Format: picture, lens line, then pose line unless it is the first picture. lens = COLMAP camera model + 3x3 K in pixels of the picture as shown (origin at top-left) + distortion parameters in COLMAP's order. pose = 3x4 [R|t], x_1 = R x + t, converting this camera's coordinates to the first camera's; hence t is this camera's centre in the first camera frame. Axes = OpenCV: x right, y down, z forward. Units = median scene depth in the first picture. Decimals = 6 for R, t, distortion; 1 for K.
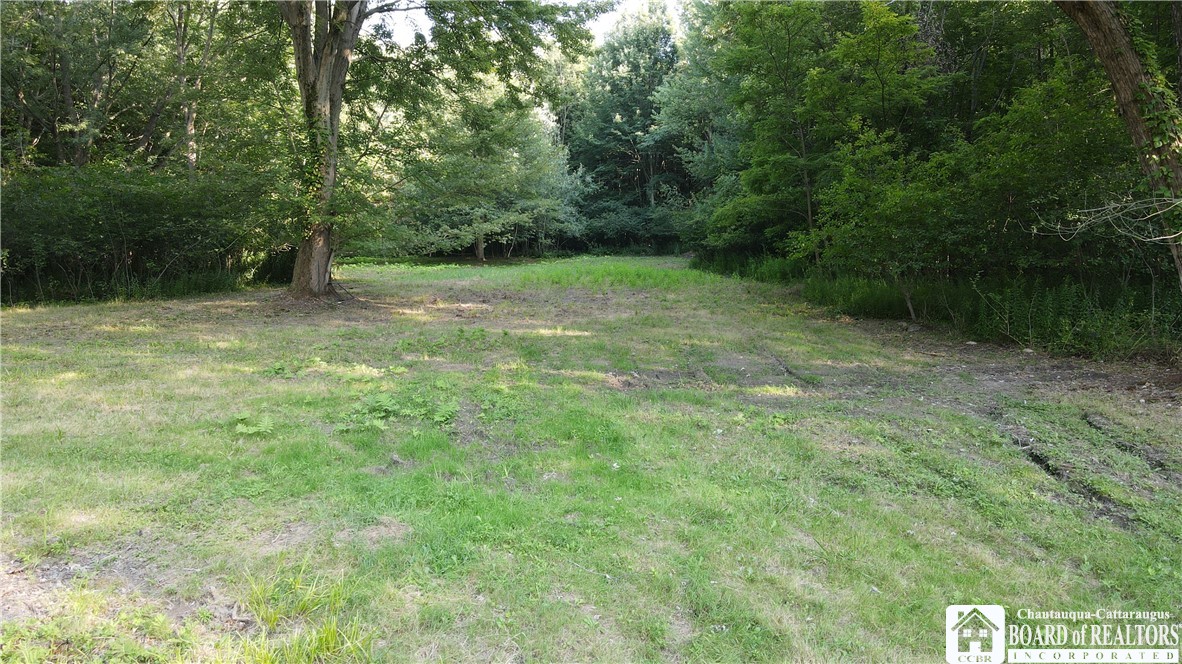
lens RADIAL K [[854.0, 0, 591.0], [0, 854.0, 332.0], [0, 0, 1]] dist [-0.009004, 0.026145]
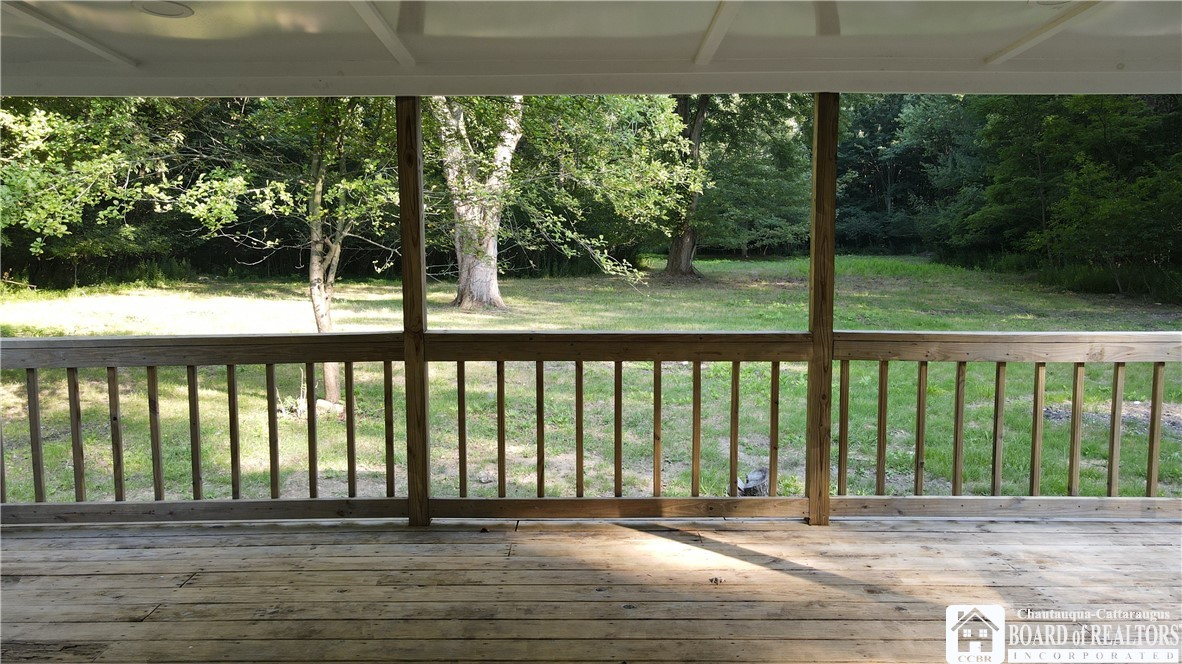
lens RADIAL K [[854.0, 0, 591.0], [0, 854.0, 332.0], [0, 0, 1]] dist [-0.009004, 0.026145]
pose [[0.972792, 0.027902, -0.229996, -0.104617], [-0.028861, 0.999583, -0.000806, 0.051874], [0.229877, 0.007422, 0.973191, -0.401021]]
